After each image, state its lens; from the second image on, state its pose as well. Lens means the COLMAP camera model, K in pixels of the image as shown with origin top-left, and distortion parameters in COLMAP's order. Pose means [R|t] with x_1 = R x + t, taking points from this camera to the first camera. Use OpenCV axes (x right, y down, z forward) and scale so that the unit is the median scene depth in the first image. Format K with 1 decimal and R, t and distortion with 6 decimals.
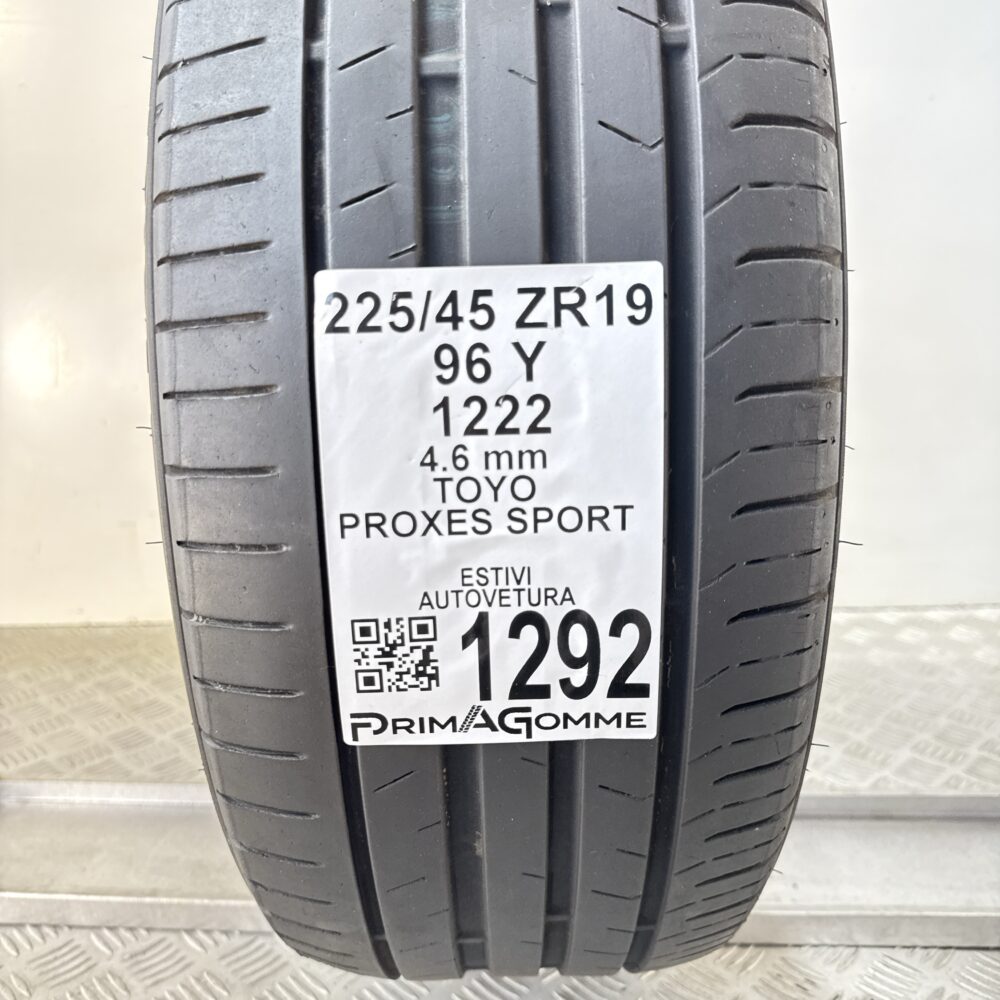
lens RADIAL K [[927.8, 0, 497.0], [0, 927.8, 500.4], [0, 0, 1]] dist [0.045339, -0.028387]
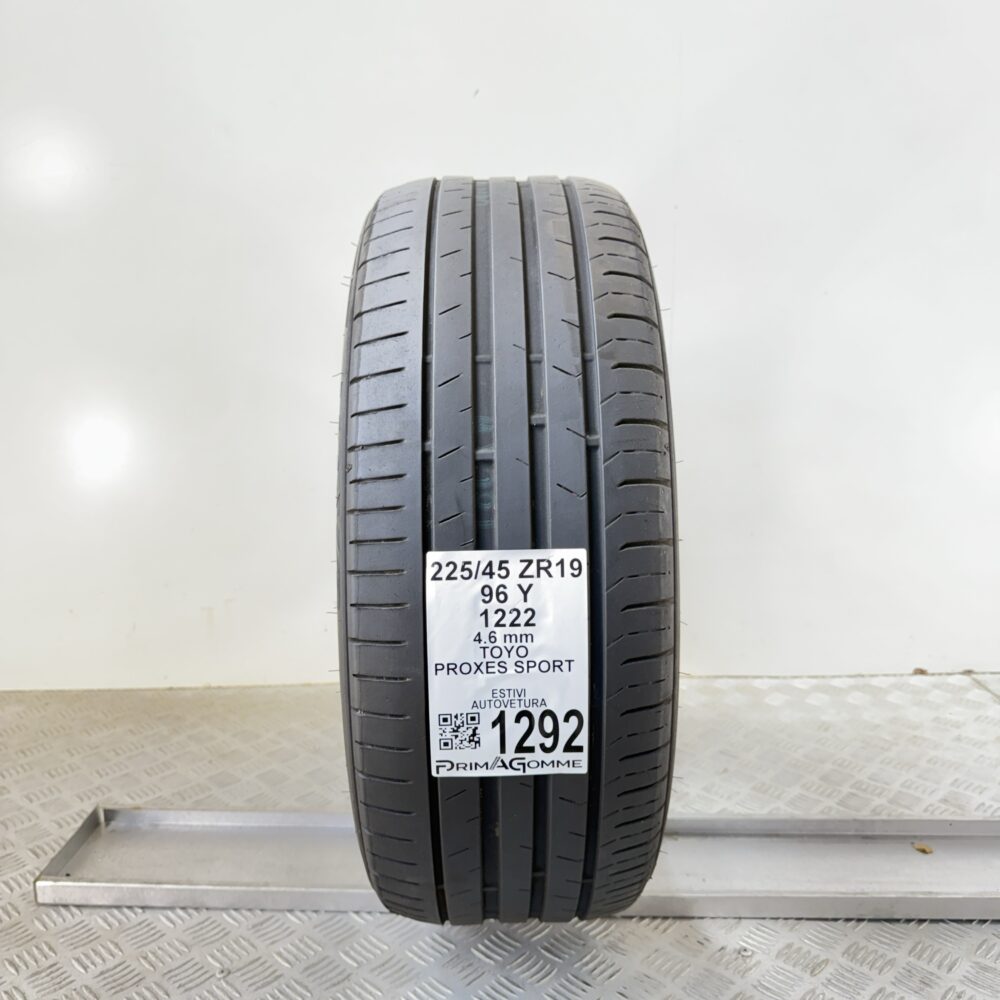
lens RADIAL K [[908.8, 0, 507.2], [0, 908.8, 494.2], [0, 0, 1]] dist [0.065007, -0.080696]
pose [[0.999784, 0.006649, 0.019713, -0.044383], [-0.005491, 0.998289, -0.058213, -0.225995], [-0.020066, 0.058092, 0.998110, -0.985391]]
